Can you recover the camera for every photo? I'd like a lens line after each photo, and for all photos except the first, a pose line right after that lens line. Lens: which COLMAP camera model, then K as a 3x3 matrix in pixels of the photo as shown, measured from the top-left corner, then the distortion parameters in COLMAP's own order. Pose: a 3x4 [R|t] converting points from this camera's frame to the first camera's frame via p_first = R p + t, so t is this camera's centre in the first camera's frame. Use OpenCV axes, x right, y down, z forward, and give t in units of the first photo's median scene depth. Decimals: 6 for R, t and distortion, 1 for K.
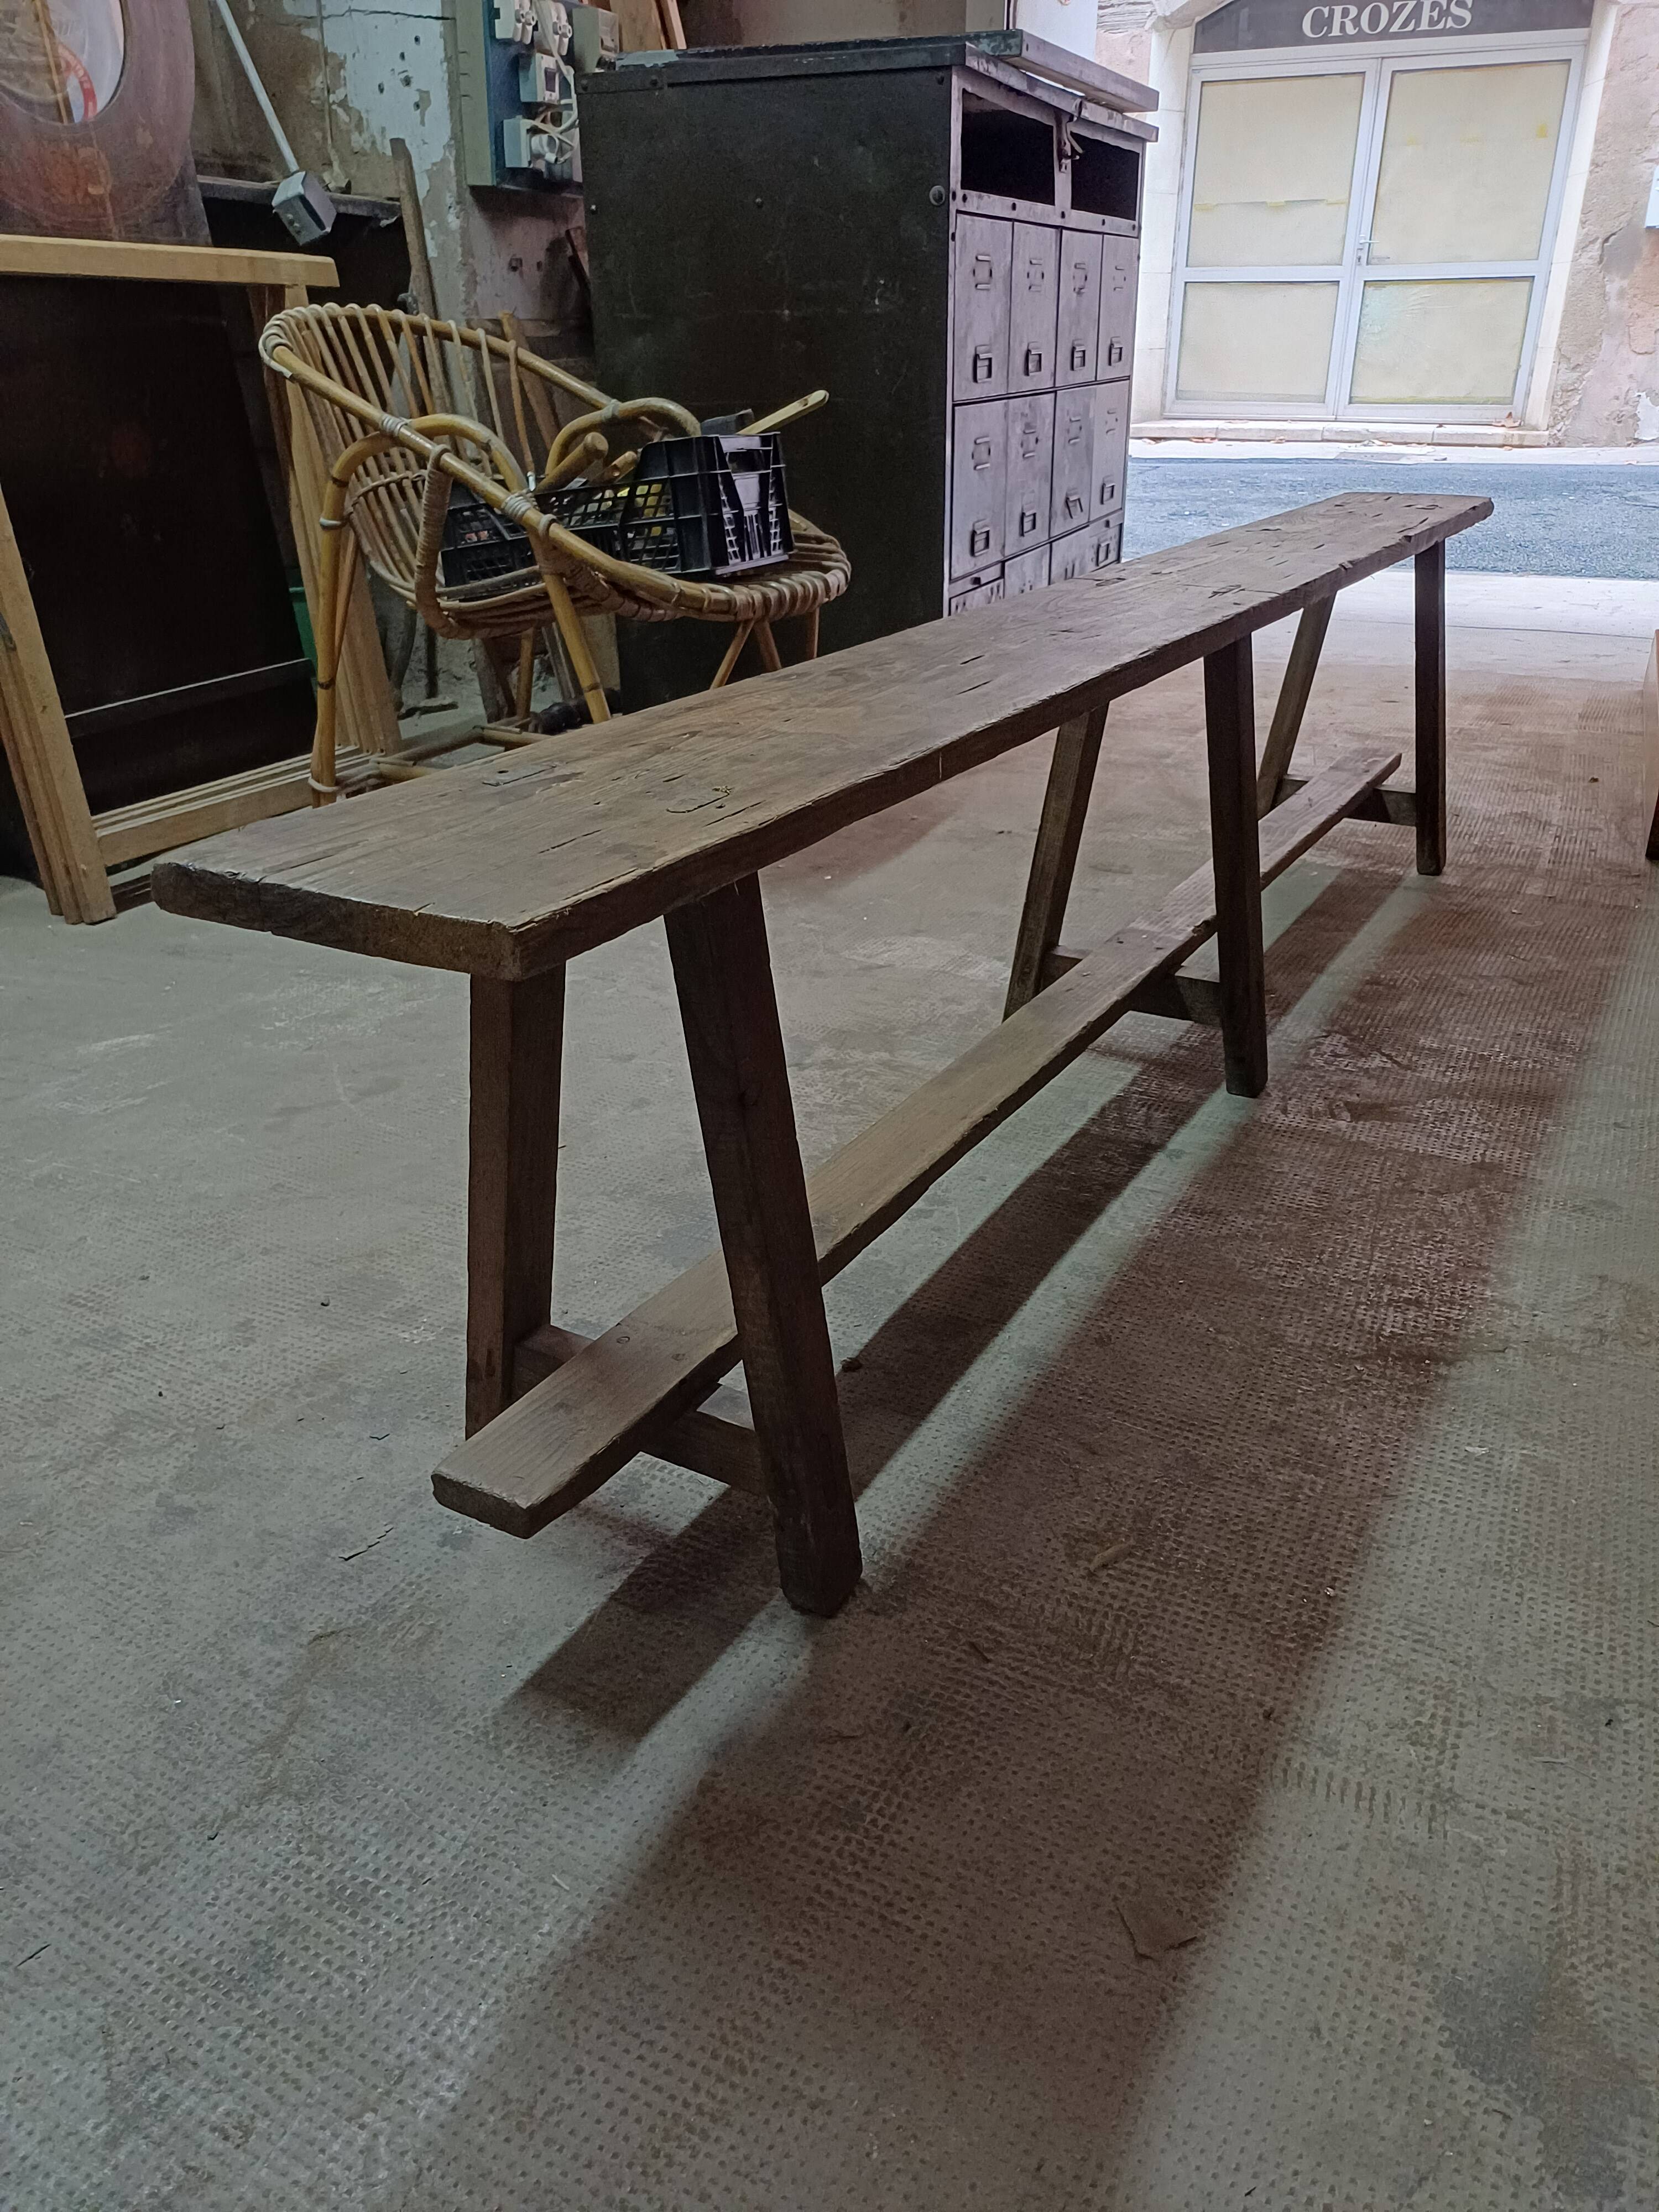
lens RADIAL K [[1576.4, 0, 874.9], [0, 1576.4, 1092.9], [0, 0, 1]] dist [0.032523, -0.020673]
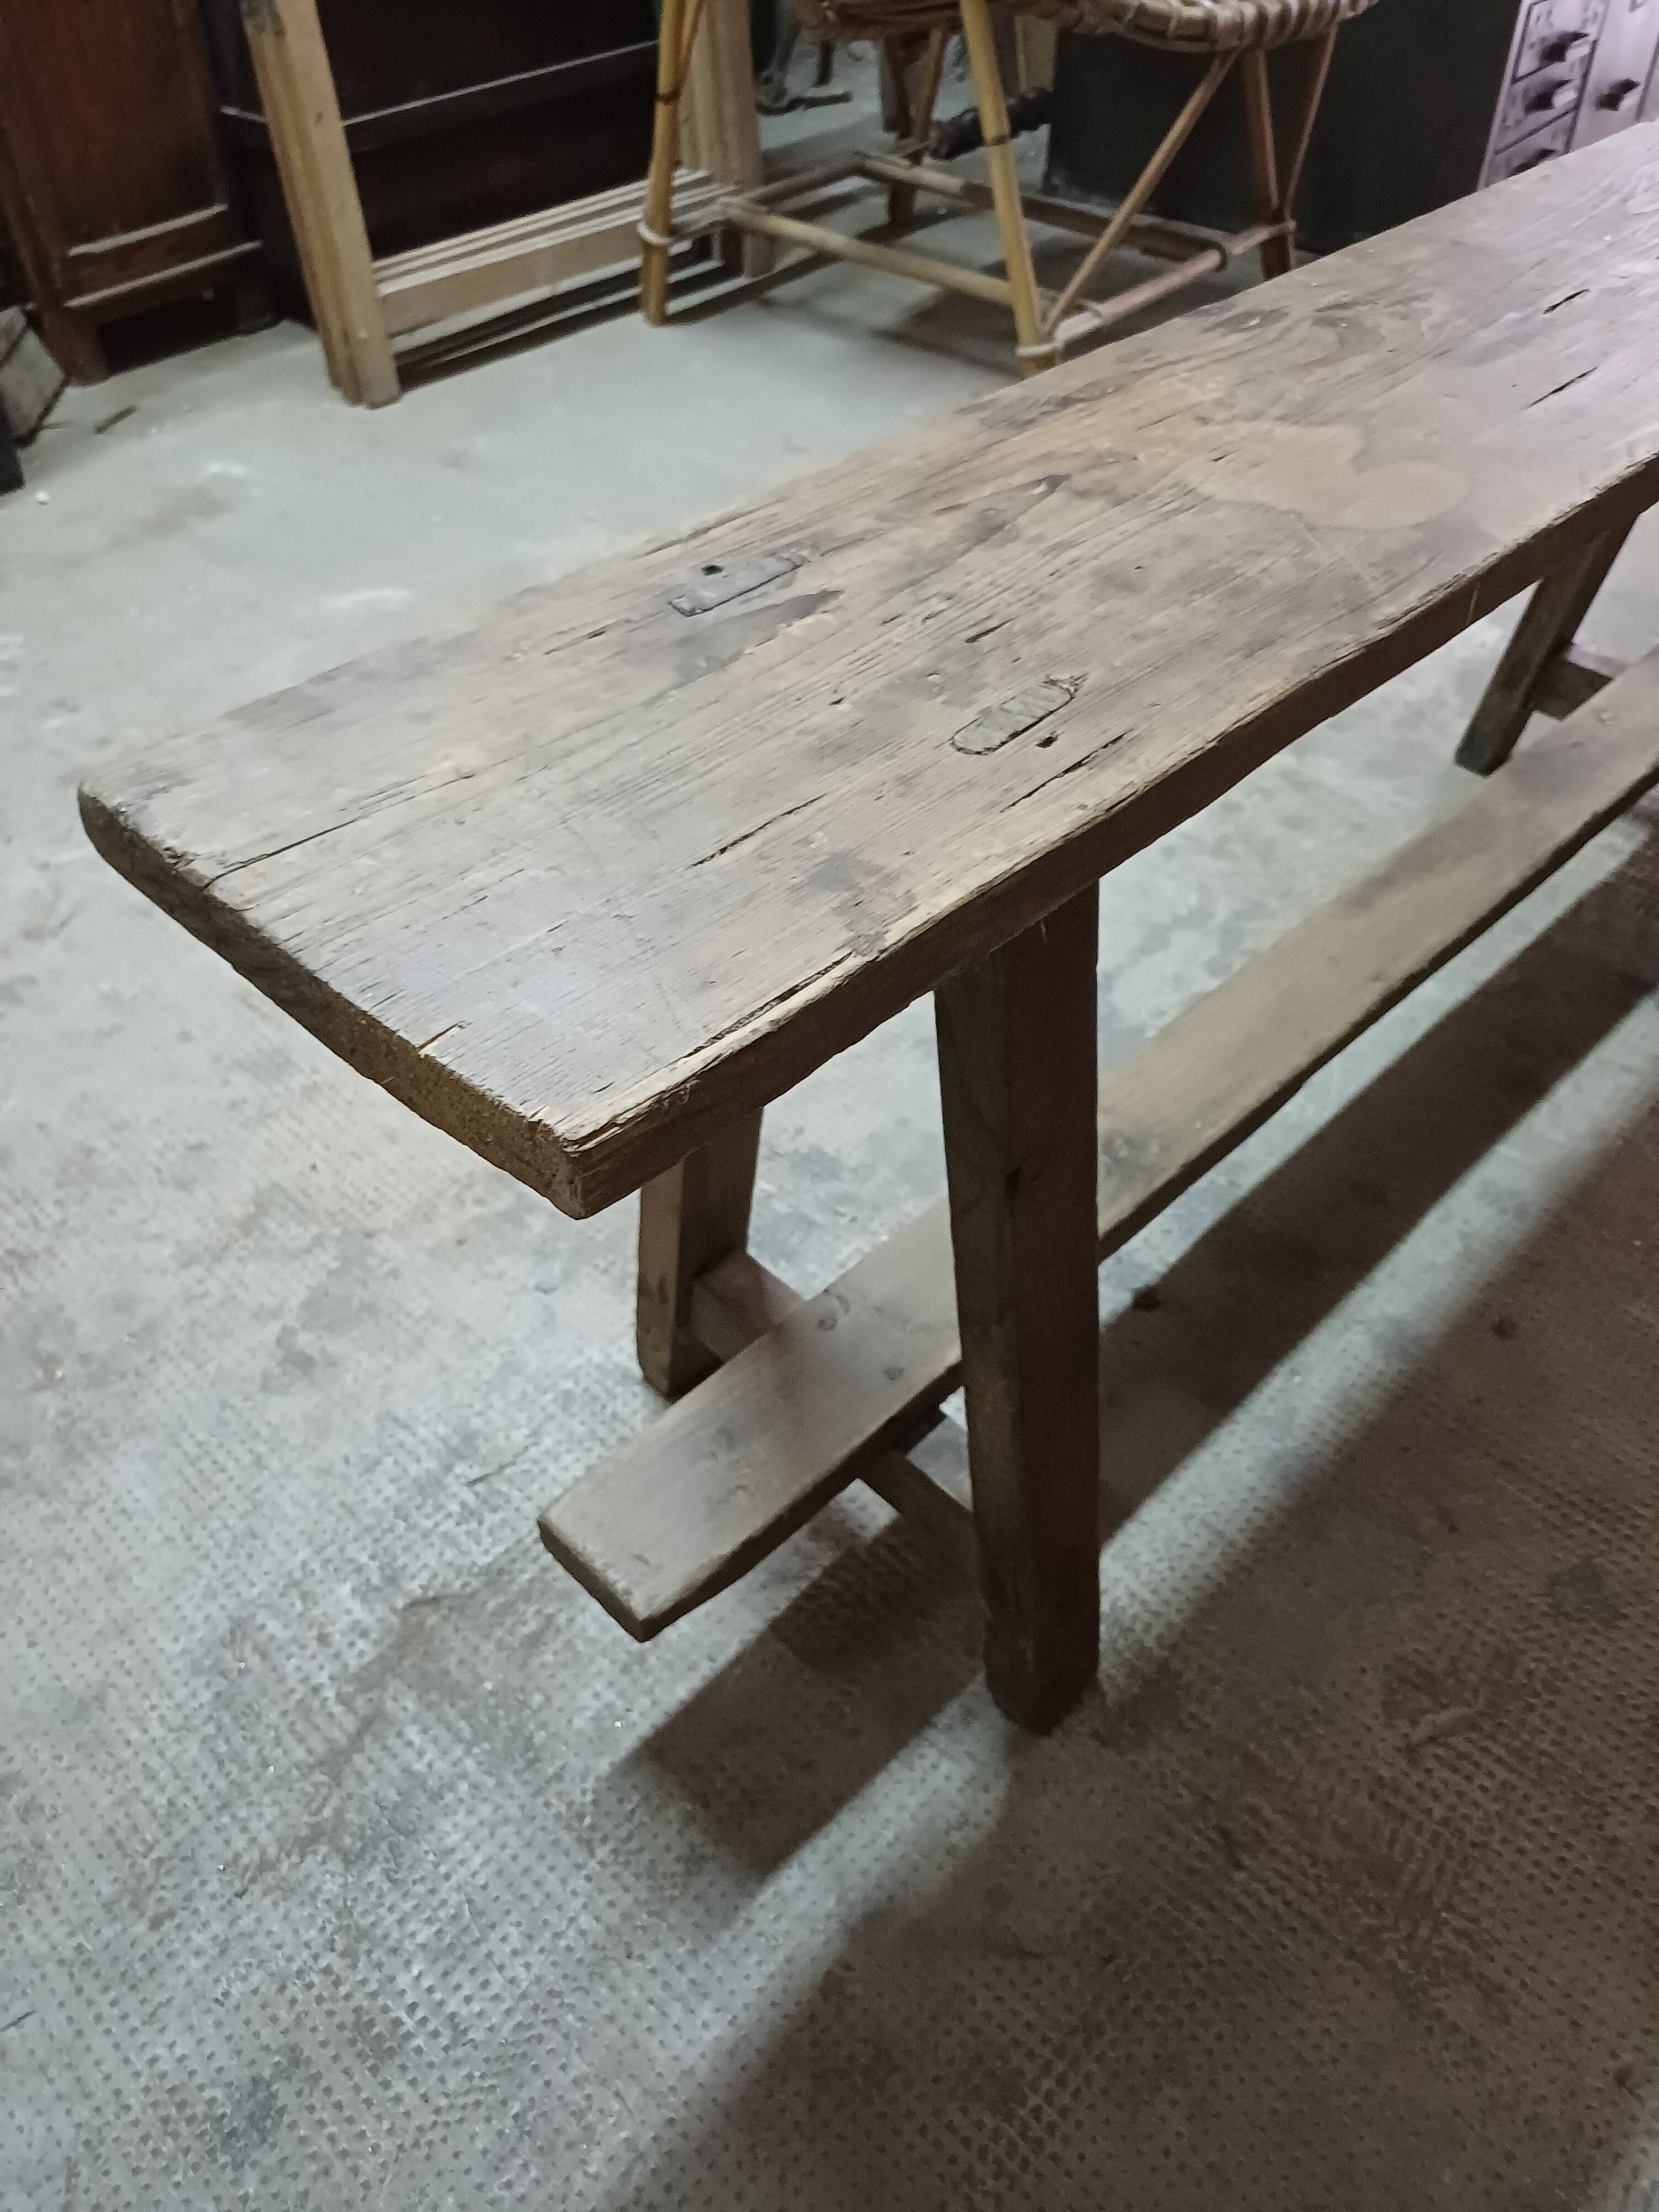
lens RADIAL K [[1665.7, 0, 861.5], [0, 1665.7, 1108.2], [0, 0, 1]] dist [0.057302, -0.064682]
pose [[0.963580, 0.194692, -0.183325, -0.023866], [-0.127876, 0.937536, 0.323534, -0.205731], [0.234864, -0.288308, 0.928288, 0.338216]]
